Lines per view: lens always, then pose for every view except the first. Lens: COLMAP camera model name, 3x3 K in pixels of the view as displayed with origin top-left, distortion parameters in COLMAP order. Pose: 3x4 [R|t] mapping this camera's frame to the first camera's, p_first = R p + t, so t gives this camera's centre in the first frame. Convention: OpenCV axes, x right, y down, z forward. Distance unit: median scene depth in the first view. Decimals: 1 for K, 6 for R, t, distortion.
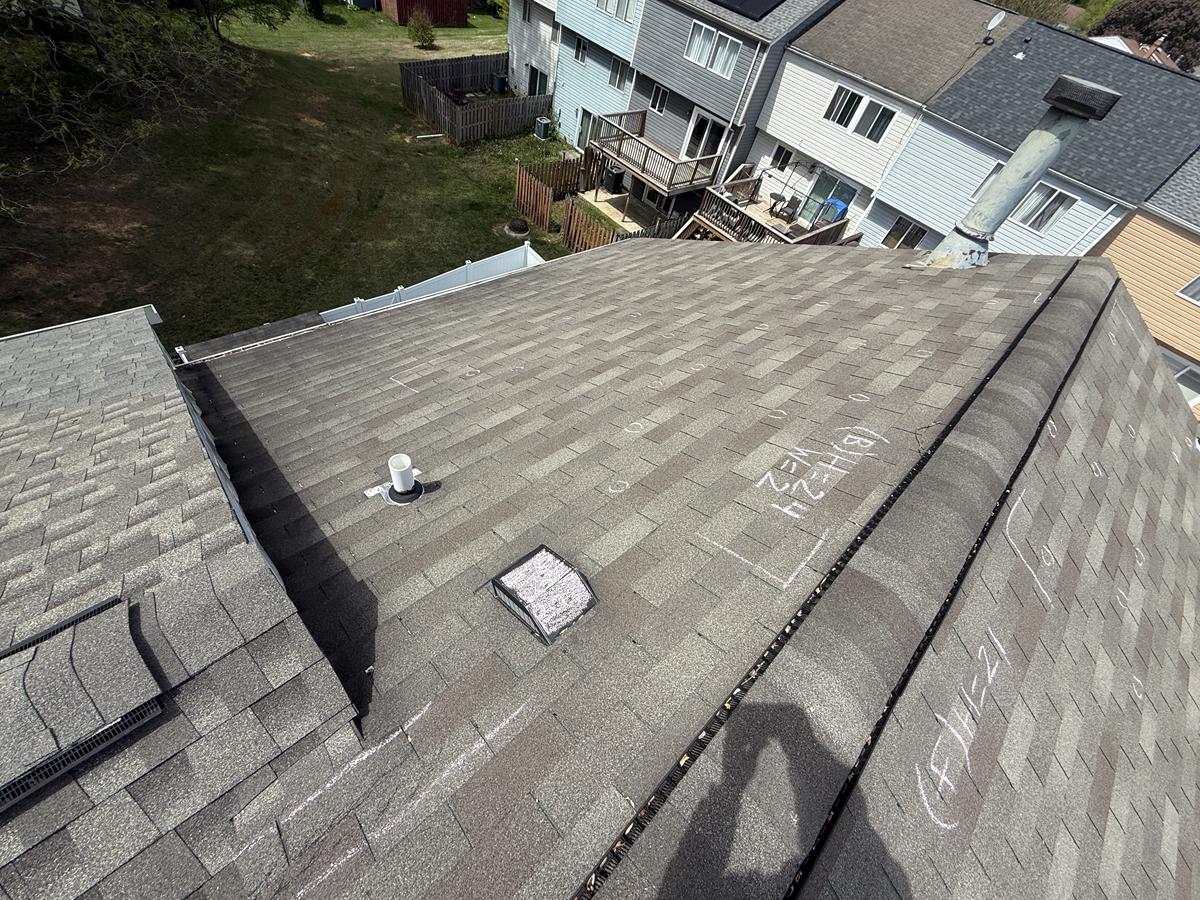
lens RADIAL K [[481.3, 0, 599.5], [0, 481.3, 452.6], [0, 0, 1]] dist [0.002430, -0.000044]
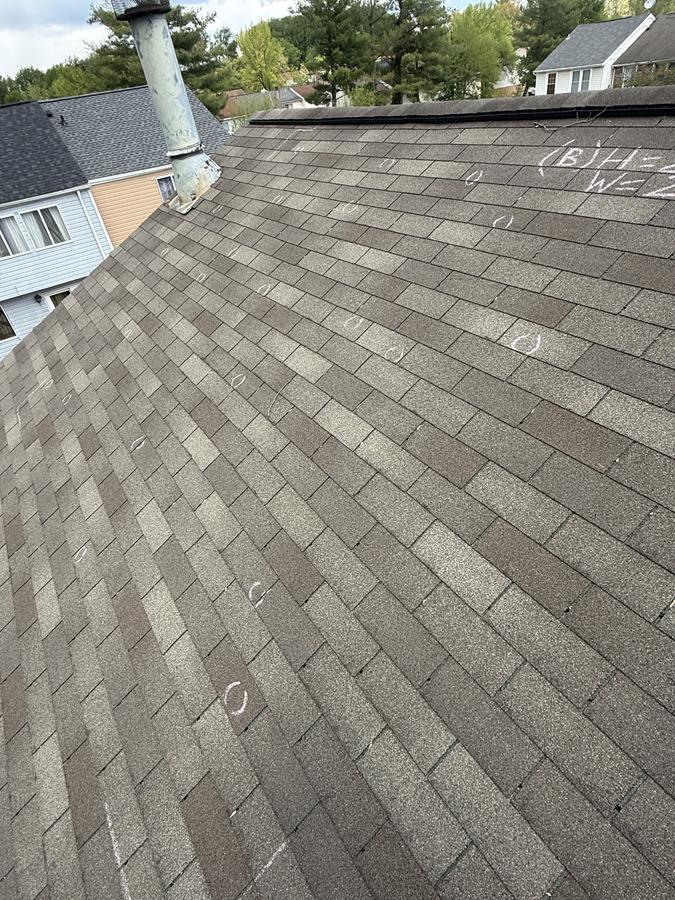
lens RADIAL K [[499.6, 0, 336.6], [0, 499.6, 448.9], [0, 0, 1]] dist [0.003168, 0.000283]
pose [[0.117943, -0.758738, 0.640629, -0.320307], [0.866119, 0.394159, 0.307371, -0.271458], [-0.485724, 0.518608, 0.703646, 0.450037]]
